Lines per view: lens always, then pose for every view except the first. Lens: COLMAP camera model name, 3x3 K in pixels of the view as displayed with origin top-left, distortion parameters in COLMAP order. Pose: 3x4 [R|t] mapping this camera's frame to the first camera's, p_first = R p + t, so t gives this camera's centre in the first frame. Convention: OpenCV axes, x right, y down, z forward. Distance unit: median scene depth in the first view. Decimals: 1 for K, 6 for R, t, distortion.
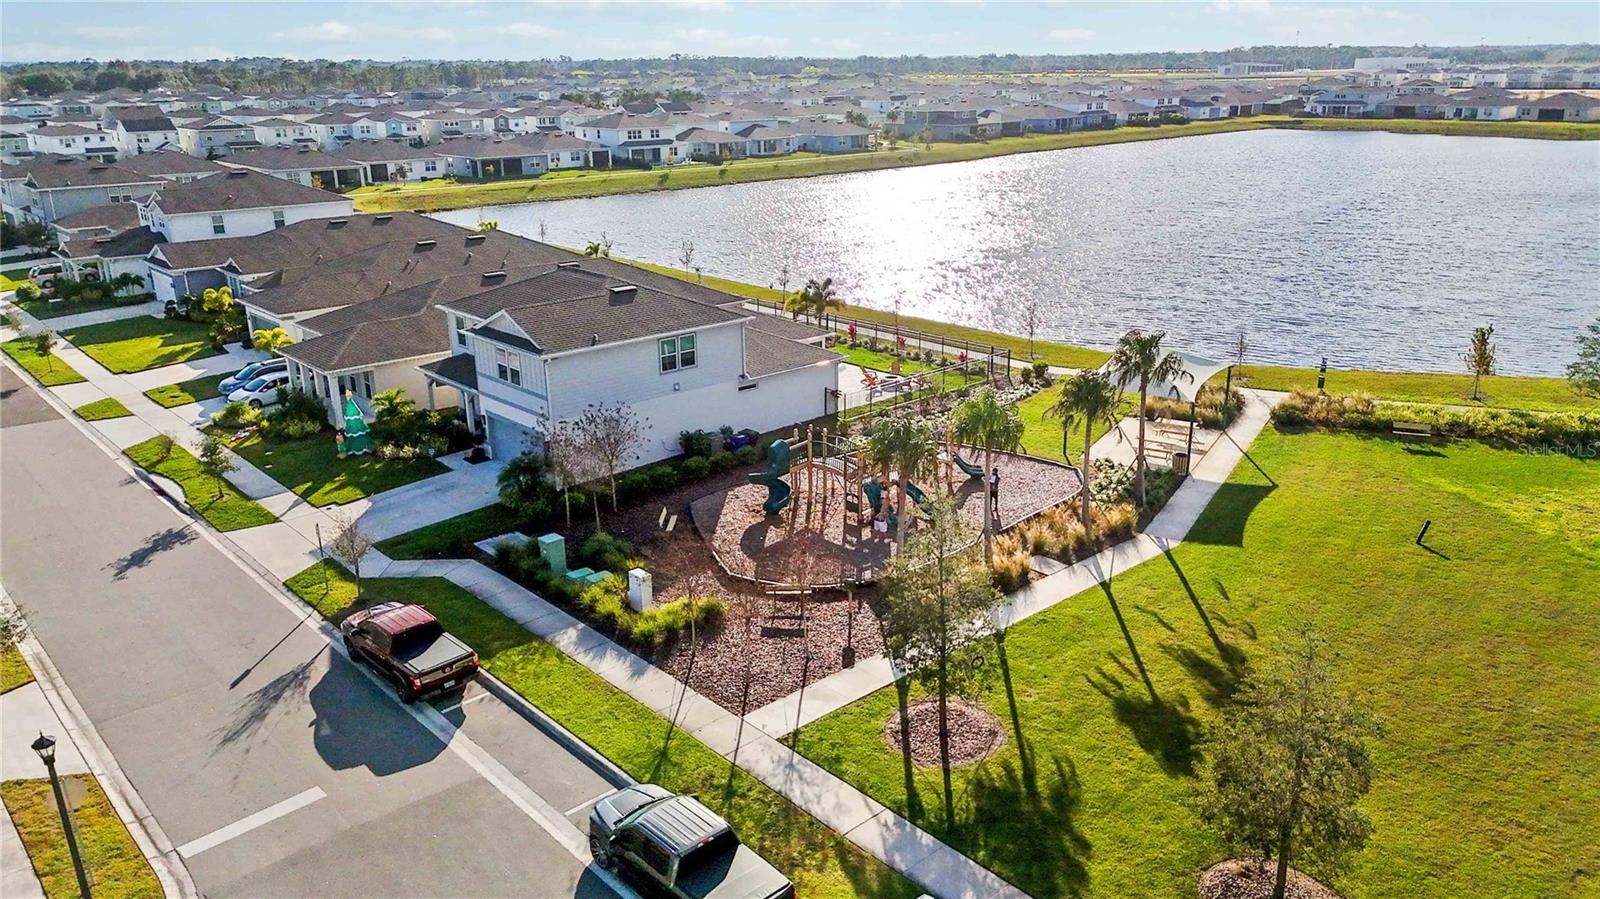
lens RADIAL K [[1172.7, 0, 807.3], [0, 1172.7, 454.5], [0, 0, 1]] dist [0.077261, -0.075315]
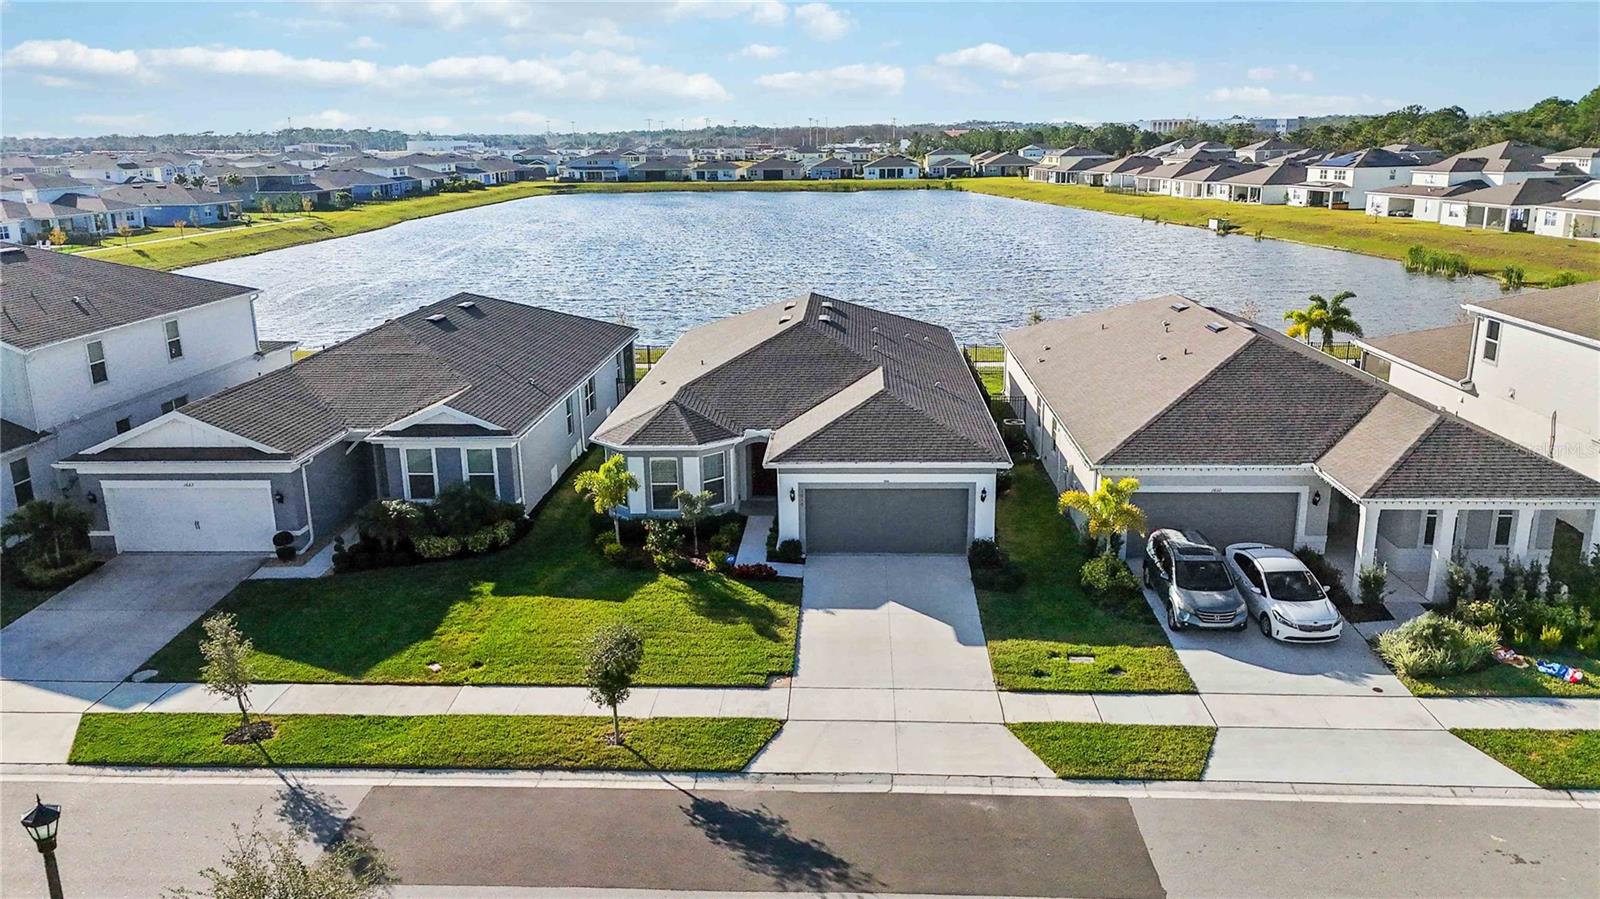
lens RADIAL K [[1172.7, 0, 807.3], [0, 1172.7, 454.5], [0, 0, 1]] dist [0.077261, -0.075315]
pose [[0.702238, -0.185078, 0.687465, -0.232395], [0.231462, 0.972513, 0.025382, -0.042126], [-0.673266, 0.141298, 0.725774, 0.195854]]
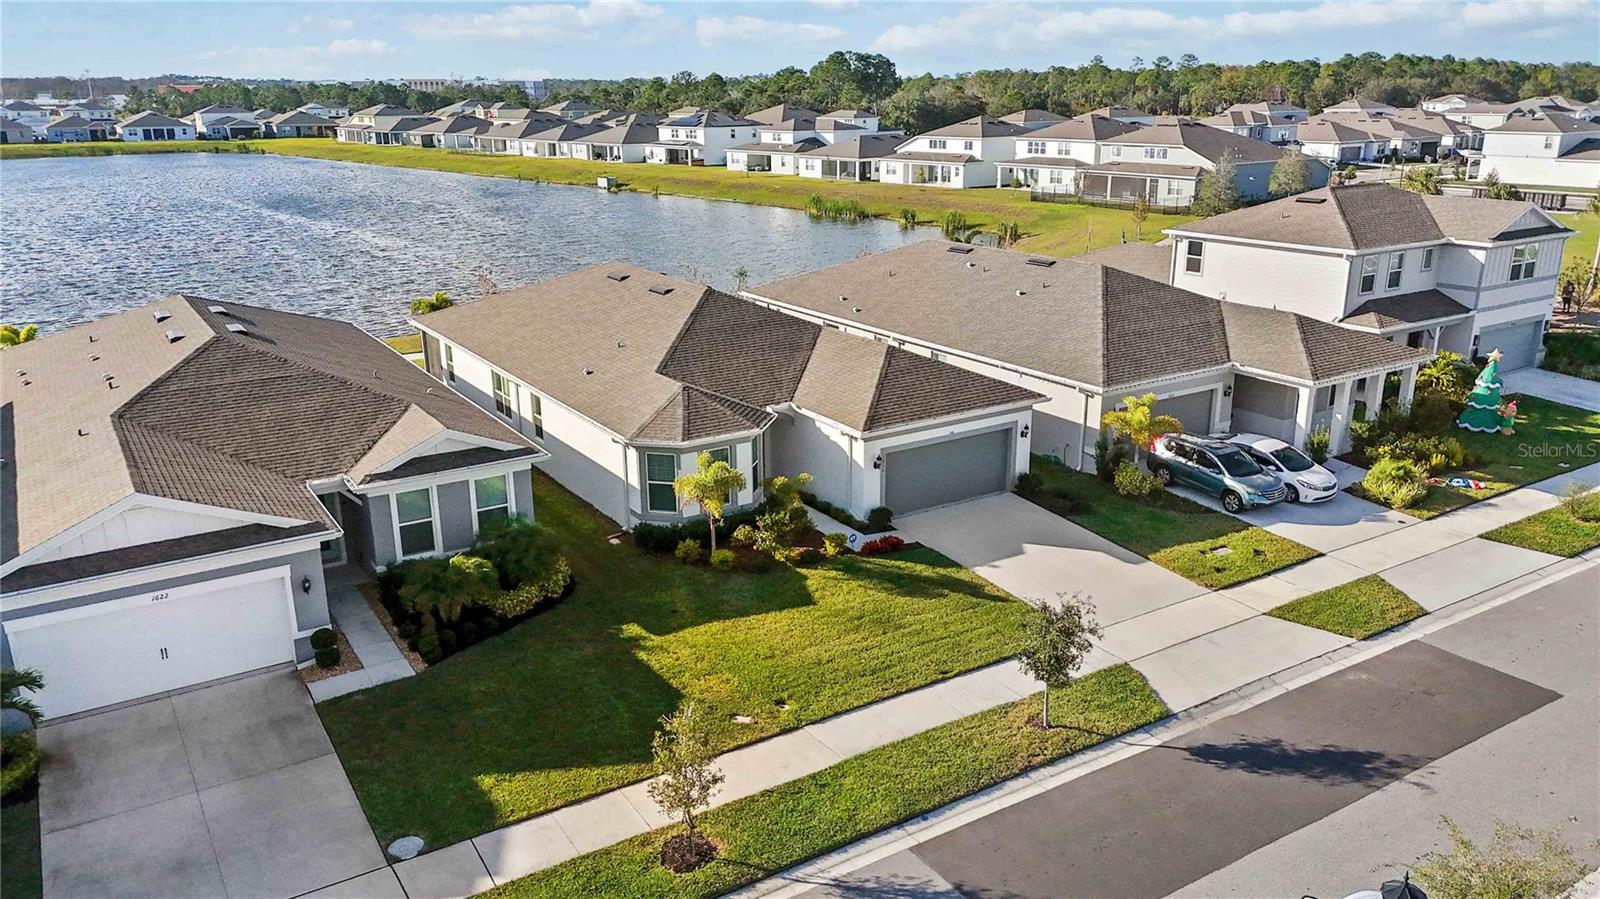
lens RADIAL K [[1172.7, 0, 807.3], [0, 1172.7, 454.5], [0, 0, 1]] dist [0.077261, -0.075315]
pose [[0.163108, -0.284413, 0.944725, -0.266305], [0.318683, 0.921408, 0.222372, -0.067074], [-0.933722, 0.264797, 0.240927, 0.272009]]
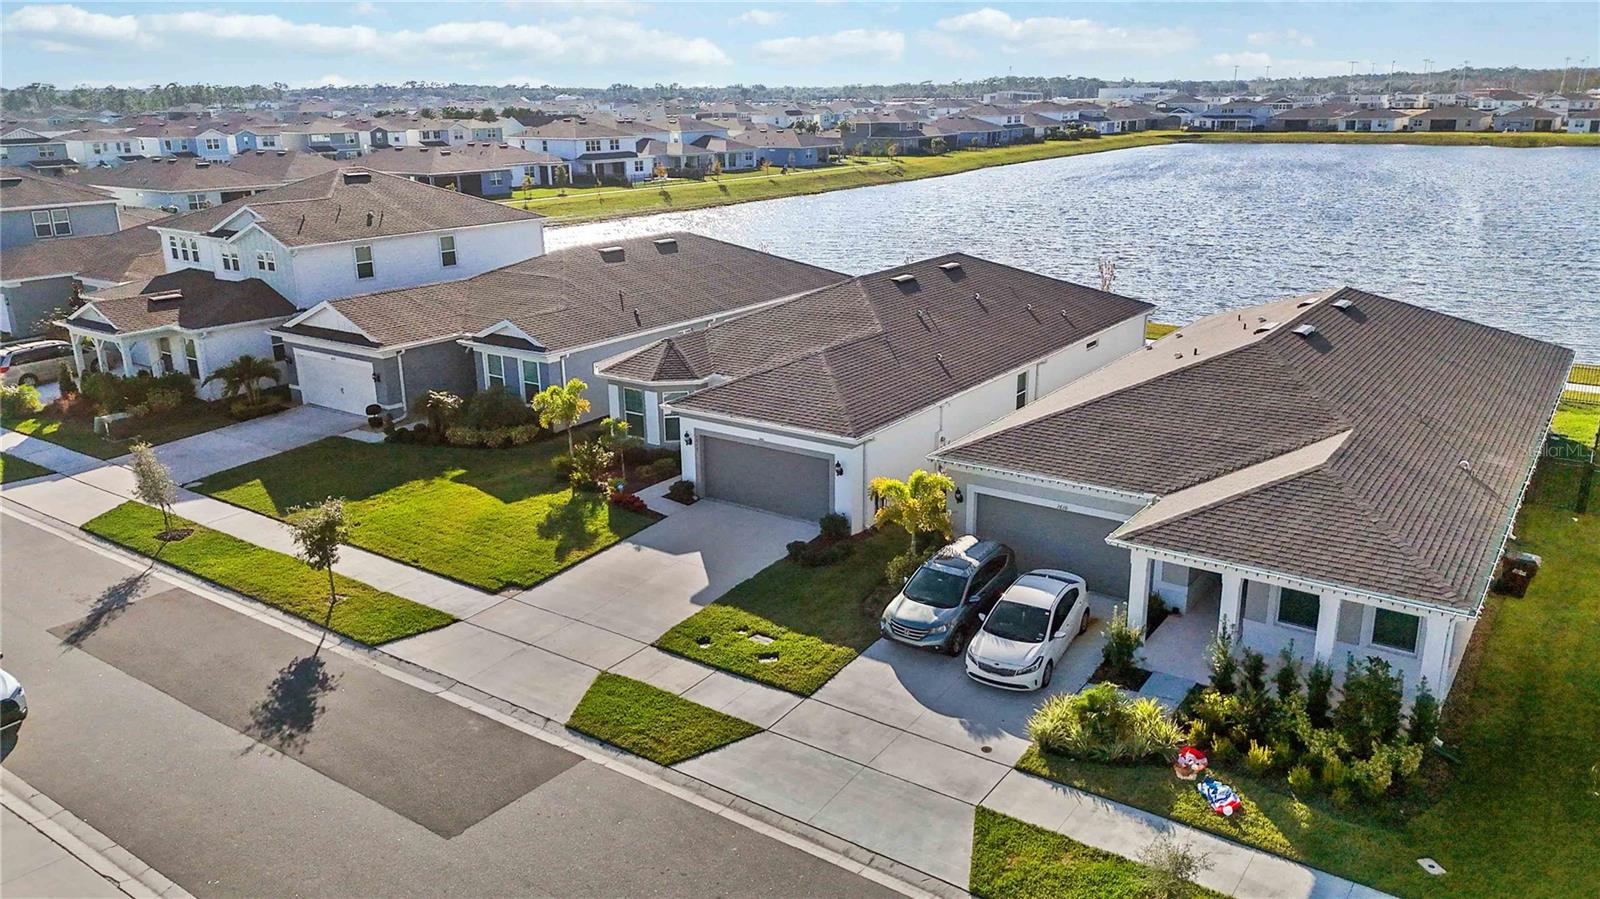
lens RADIAL K [[1172.7, 0, 807.3], [0, 1172.7, 454.5], [0, 0, 1]] dist [0.077261, -0.075315]
pose [[0.974424, -0.065395, 0.214993, -0.157505], [0.070954, 0.997313, -0.018234, -0.028892], [-0.213223, 0.033023, 0.976445, 0.154260]]
